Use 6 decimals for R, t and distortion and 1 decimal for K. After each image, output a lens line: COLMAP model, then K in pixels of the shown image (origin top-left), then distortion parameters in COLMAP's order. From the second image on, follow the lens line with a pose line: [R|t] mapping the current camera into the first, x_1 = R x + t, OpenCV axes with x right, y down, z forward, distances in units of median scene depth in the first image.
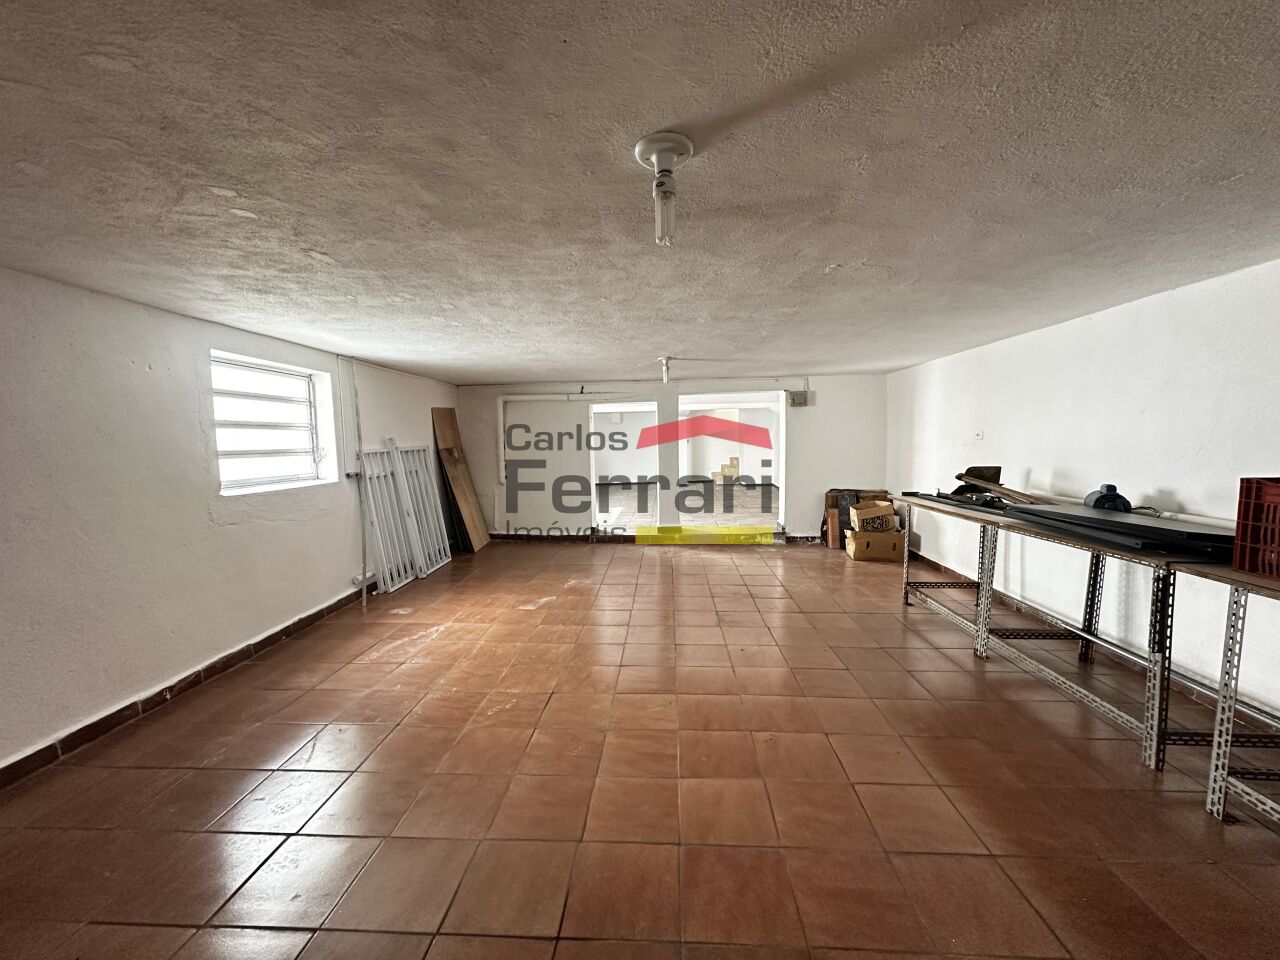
lens RADIAL K [[507.3, 0, 640.7], [0, 507.3, 484.1], [0, 0, 1]] dist [0.000382, 0.000446]
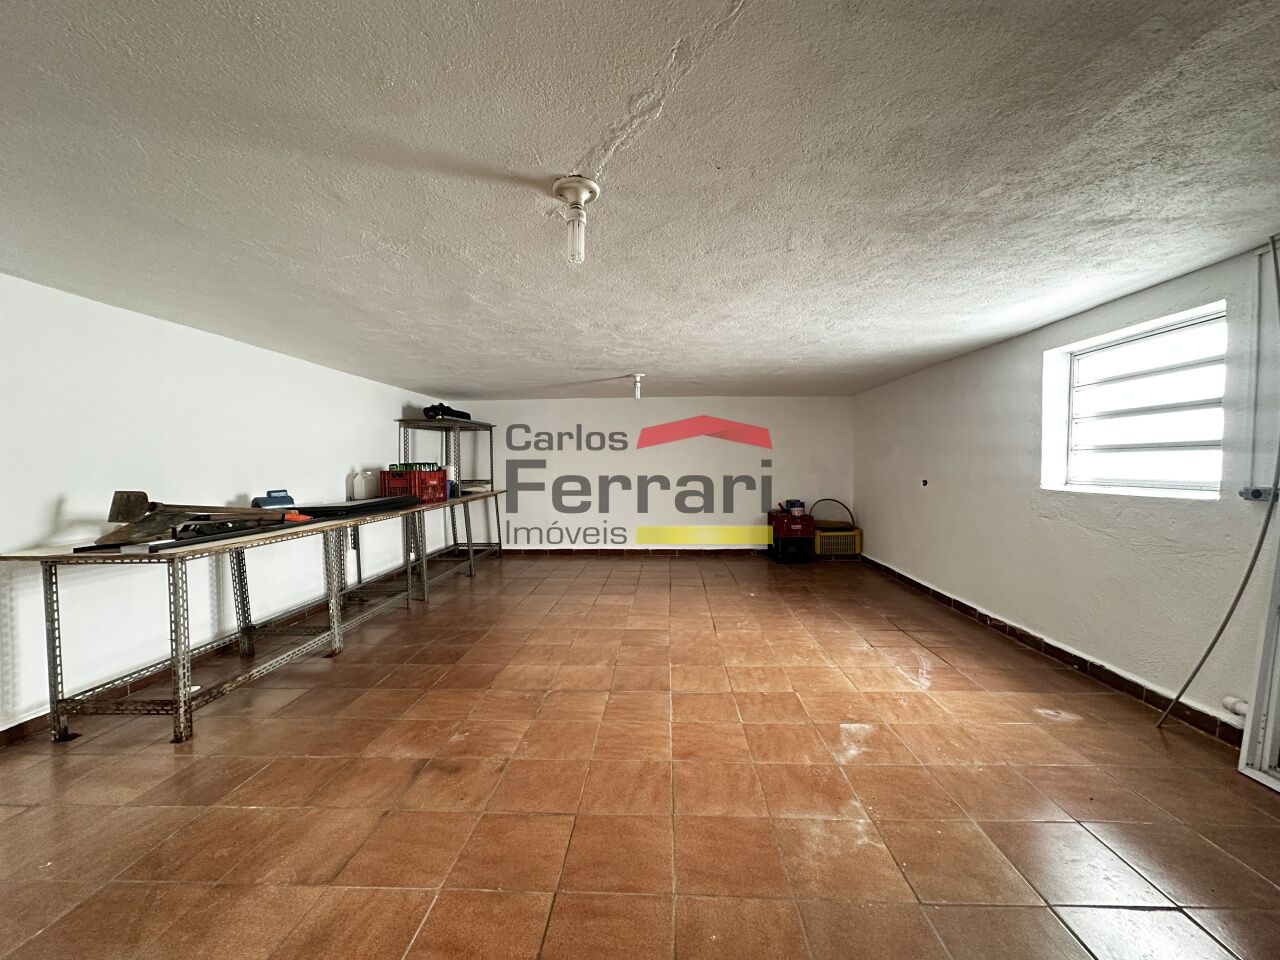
lens RADIAL K [[507.3, 0, 643.2], [0, 507.3, 480.5], [0, 0, 1]] dist [0.000382, 0.000446]
pose [[-0.999679, 0.023925, -0.008308, 0.017000], [0.022716, 0.992075, 0.123573, -0.127825], [0.011199, 0.123344, -0.992301, 1.825146]]
